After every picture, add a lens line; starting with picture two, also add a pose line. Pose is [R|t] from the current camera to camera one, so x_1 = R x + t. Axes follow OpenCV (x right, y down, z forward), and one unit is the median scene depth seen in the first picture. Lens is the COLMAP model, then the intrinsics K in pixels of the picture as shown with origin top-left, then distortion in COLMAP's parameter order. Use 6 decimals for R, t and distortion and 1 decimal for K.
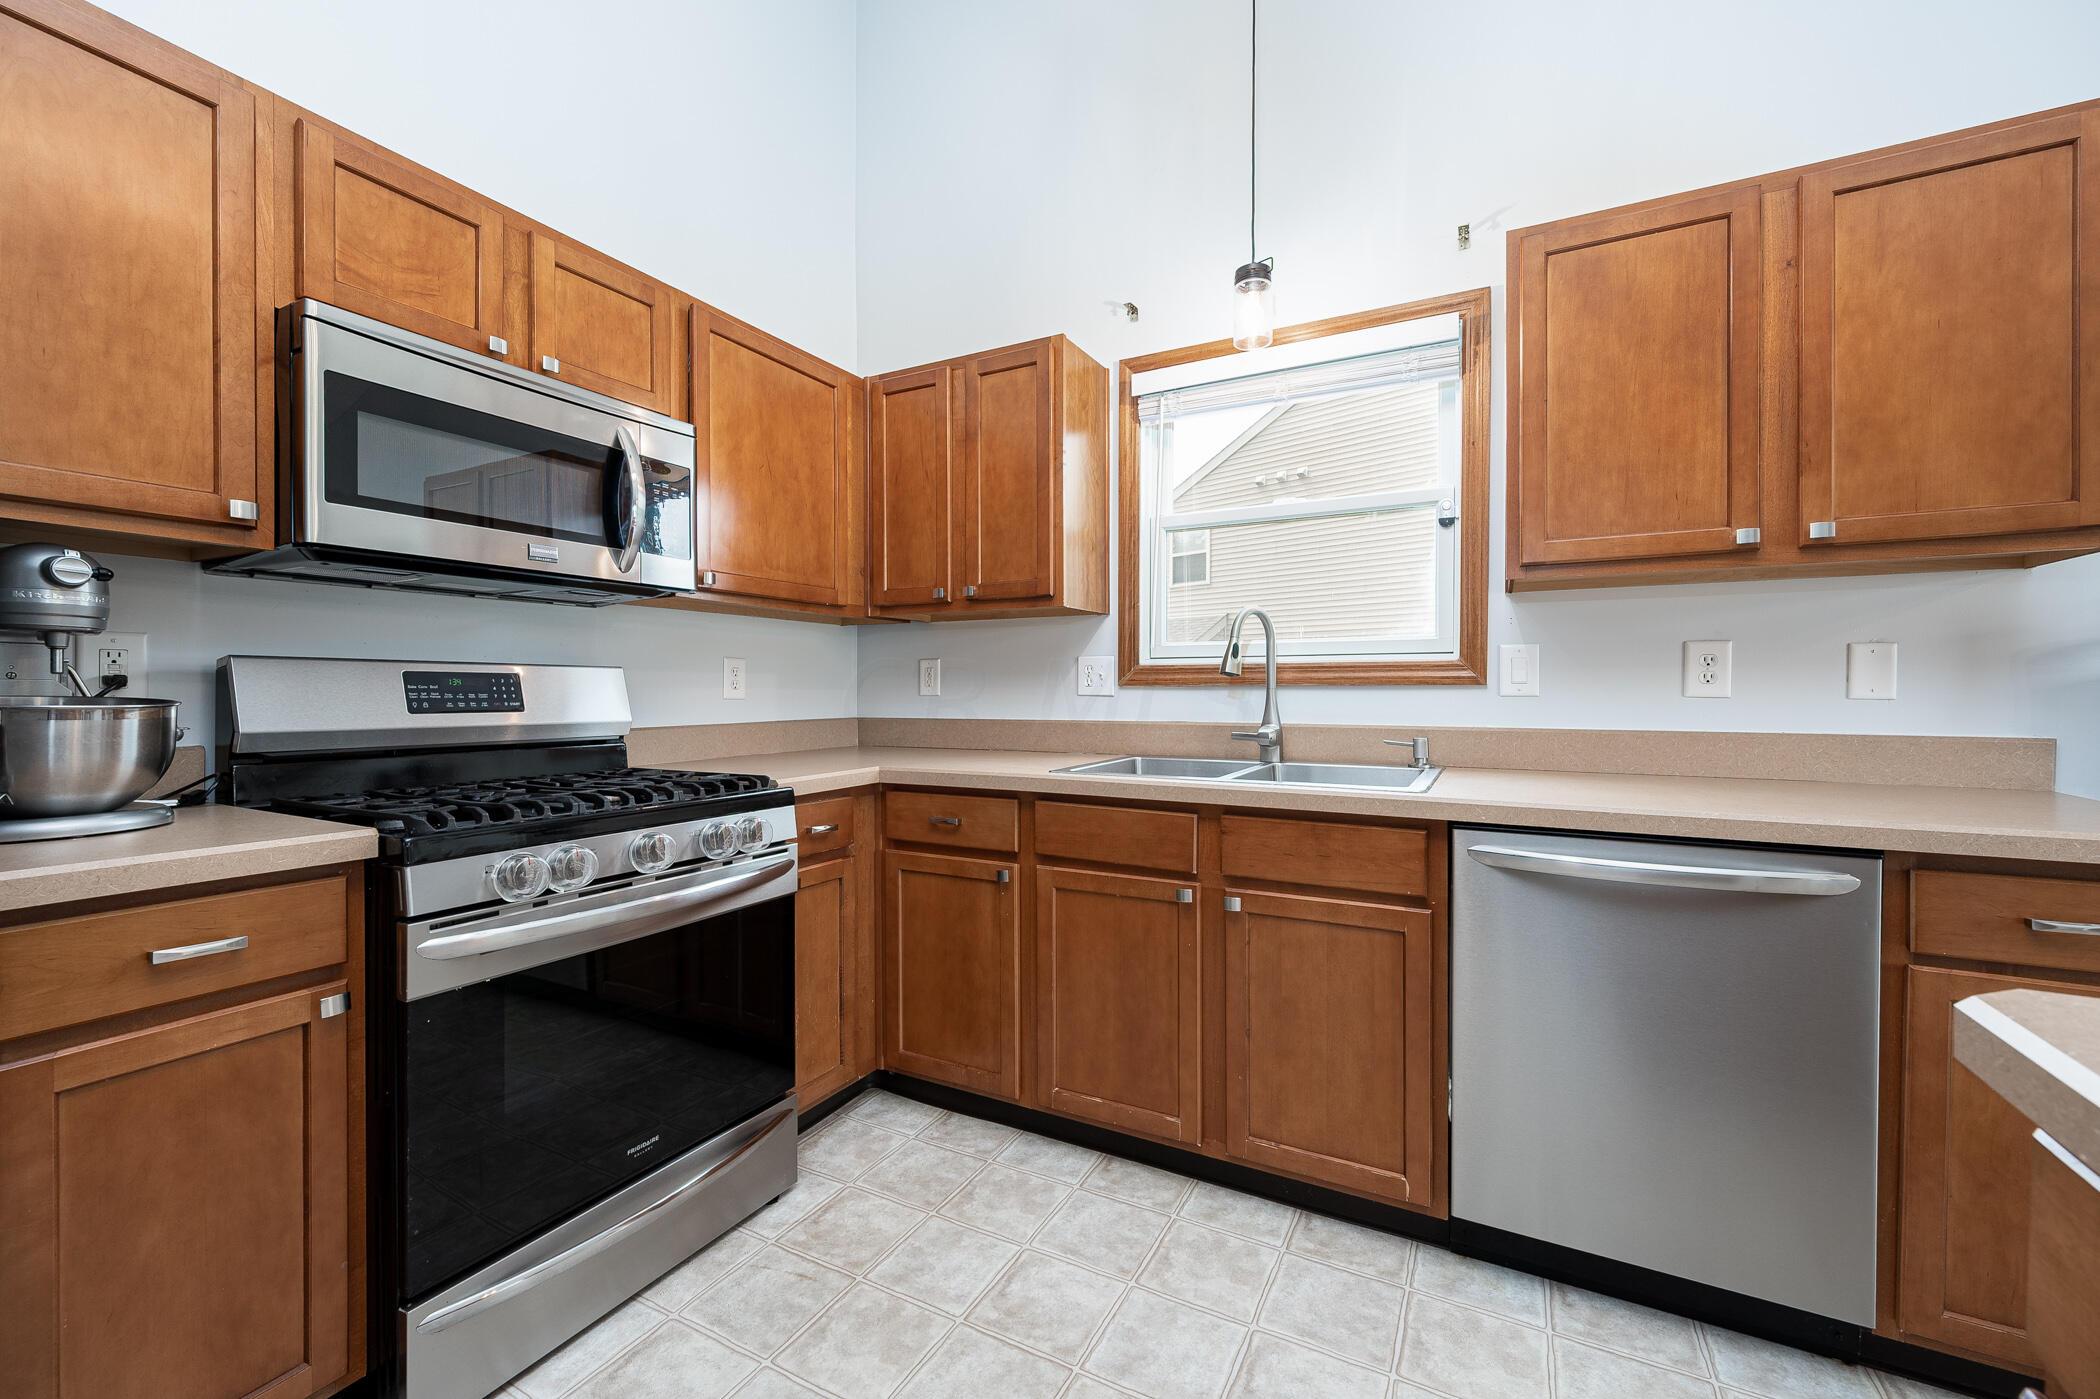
lens RADIAL K [[837.3, 0, 1059.1], [0, 837.3, 697.2], [0, 0, 1]] dist [-0.000934, -0.000090]
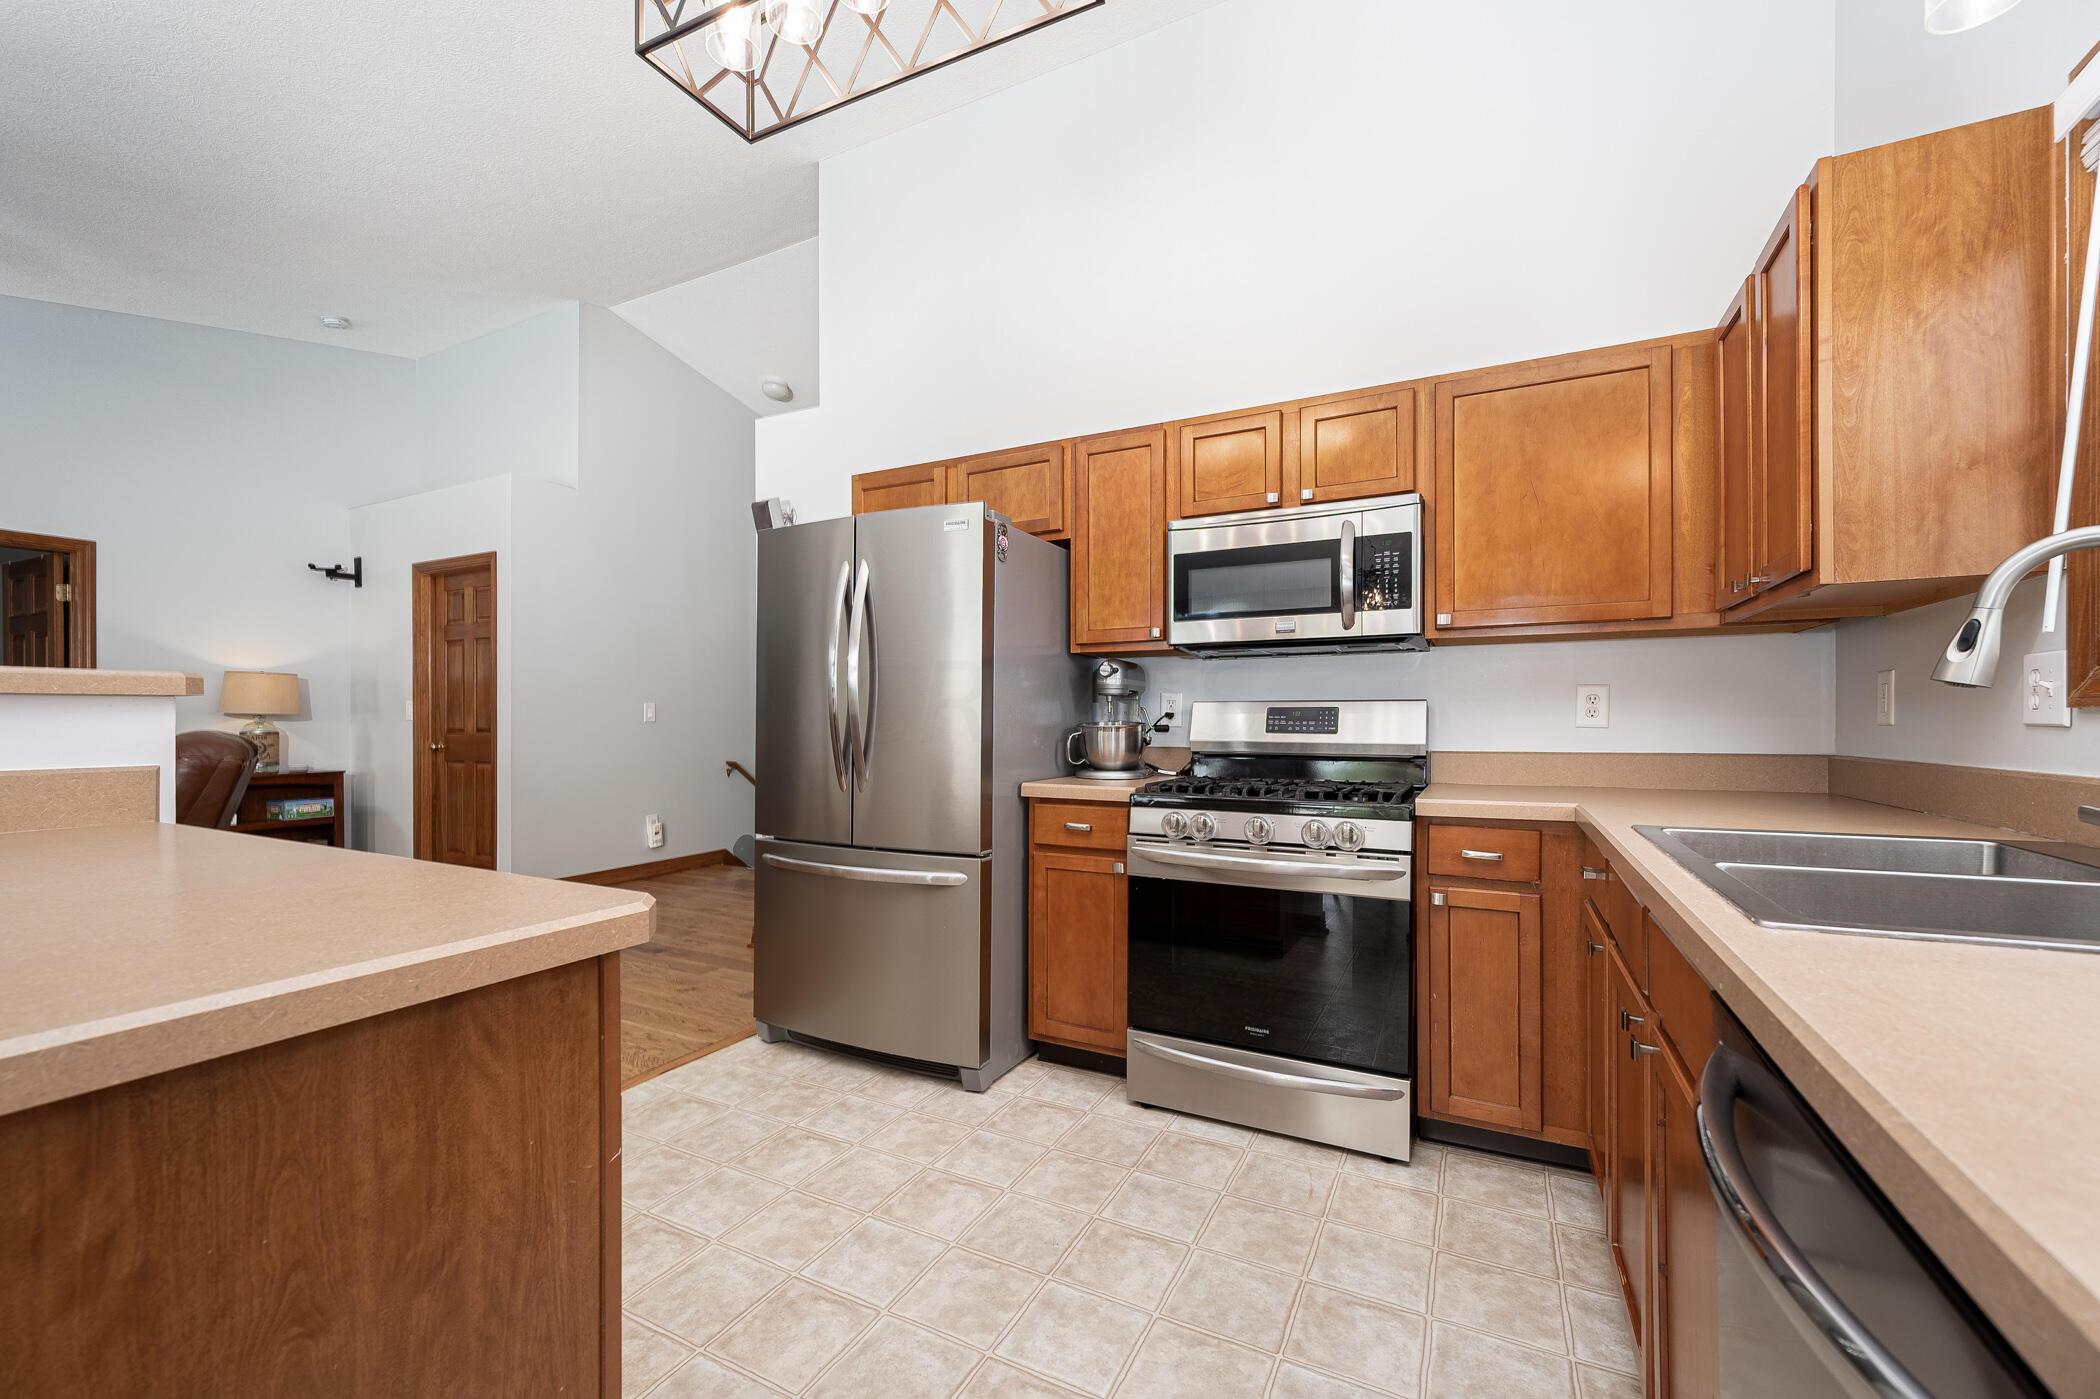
lens RADIAL K [[846.6, 0, 1047.6], [0, 846.6, 711.1], [0, 0, 1]] dist [-0.000610, -0.000043]
pose [[0.010974, -0.008957, -0.999900, 0.826555], [-0.004871, 0.999948, -0.009011, -0.006002], [0.999928, 0.004970, 0.010930, 0.515931]]
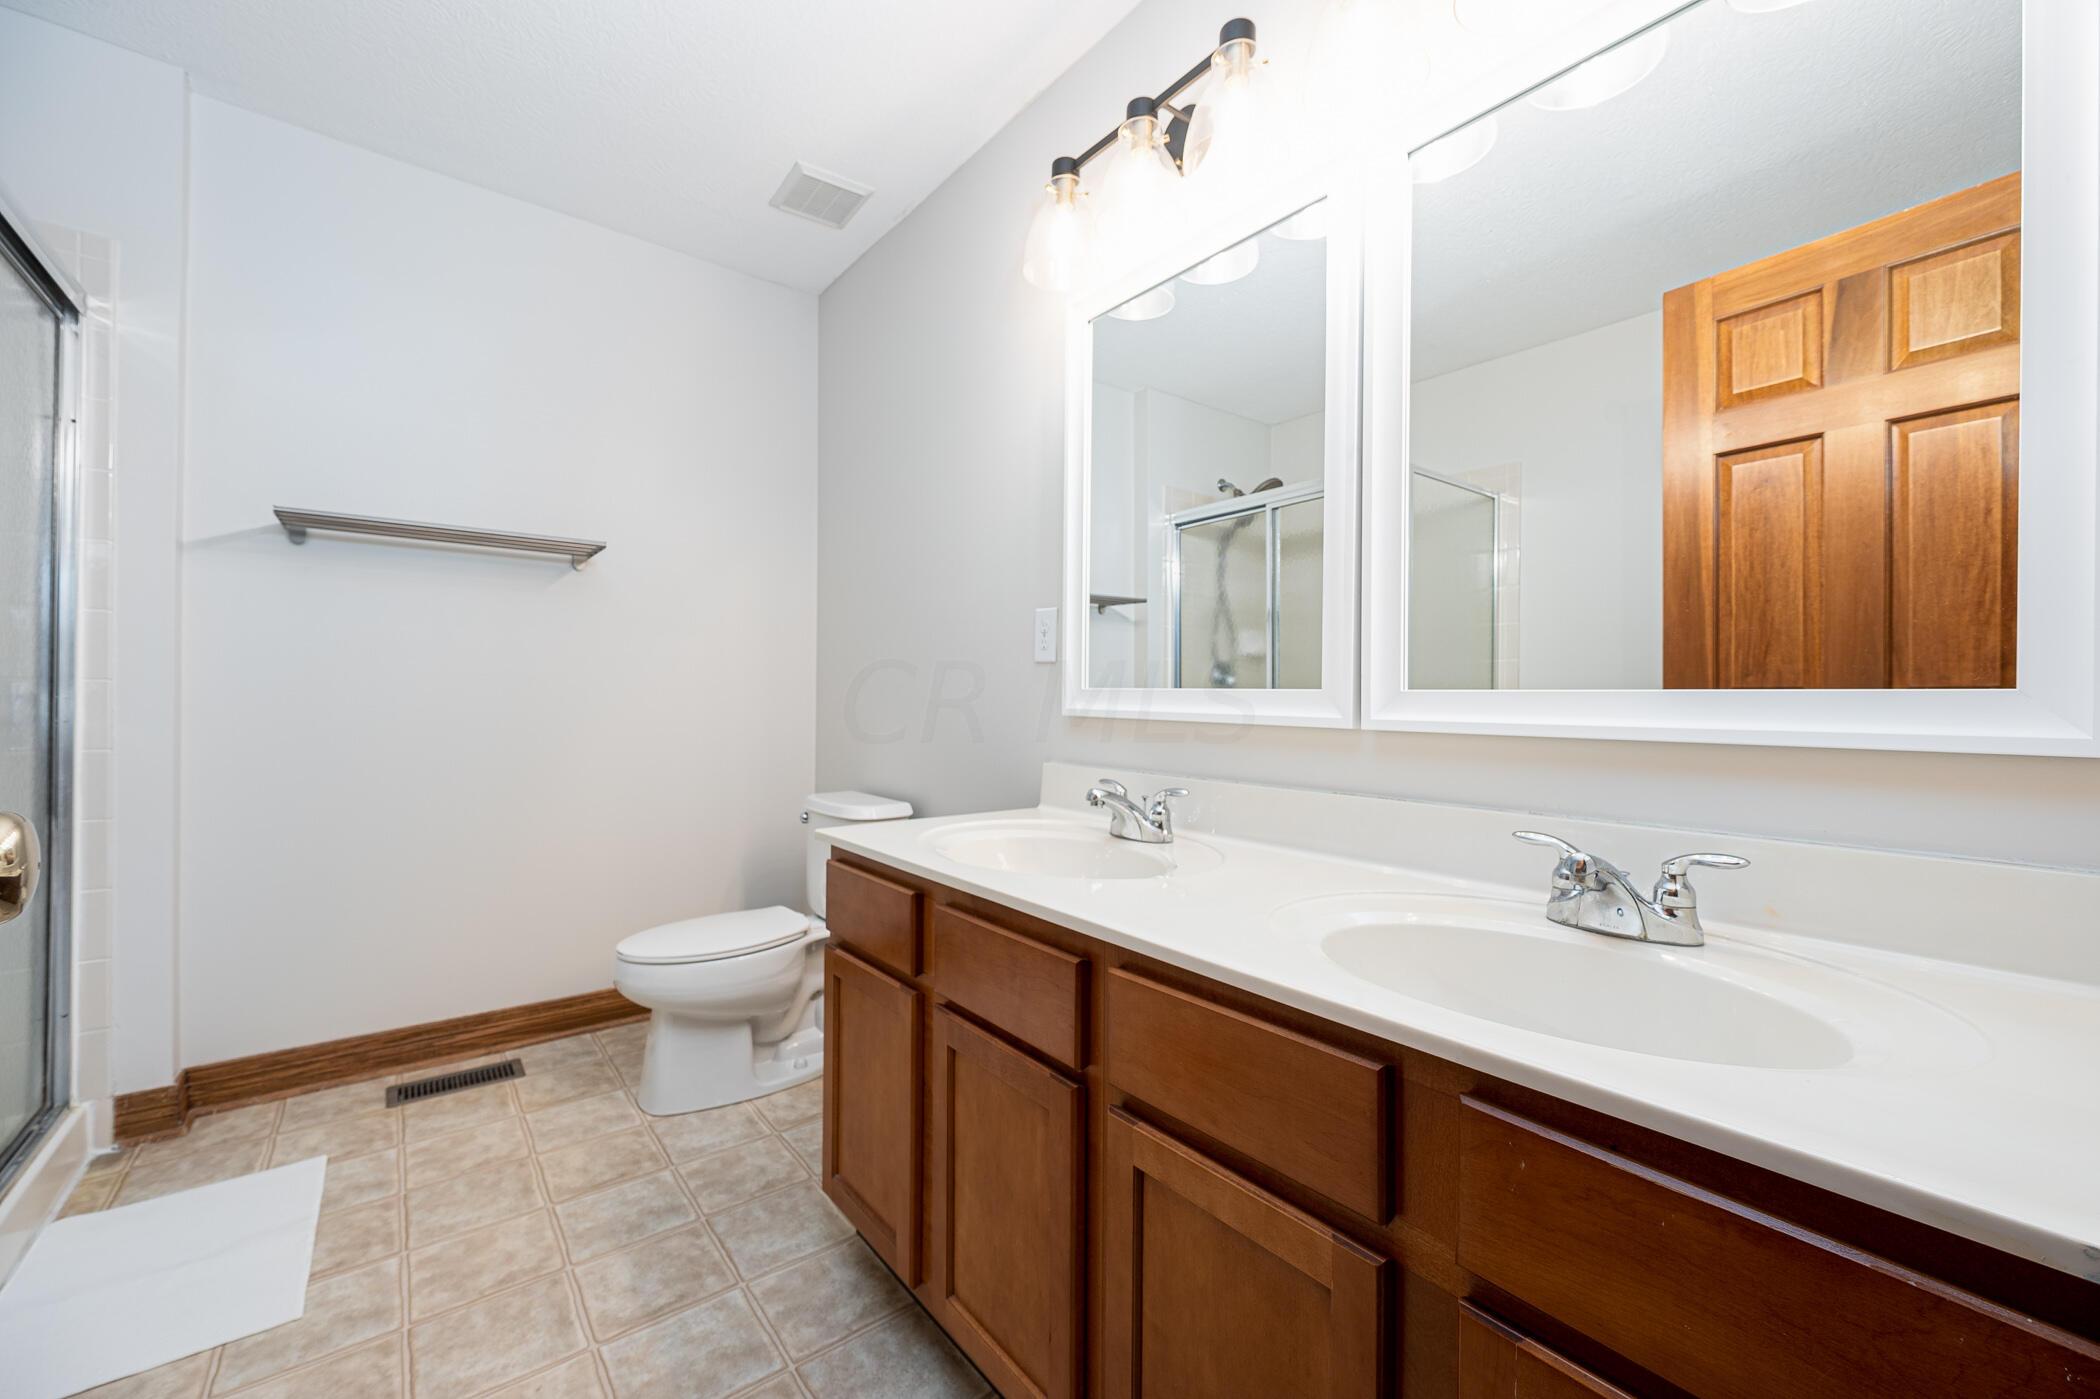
lens RADIAL K [[837.3, 0, 1059.1], [0, 837.3, 697.2], [0, 0, 1]] dist [-0.000934, -0.000090]
pose [[-0.918025, -0.004949, 0.396492, -0.679315], [-0.005849, 0.999982, -0.001062, 0.048246], [-0.396479, -0.003295, -0.918038, 1.414571]]
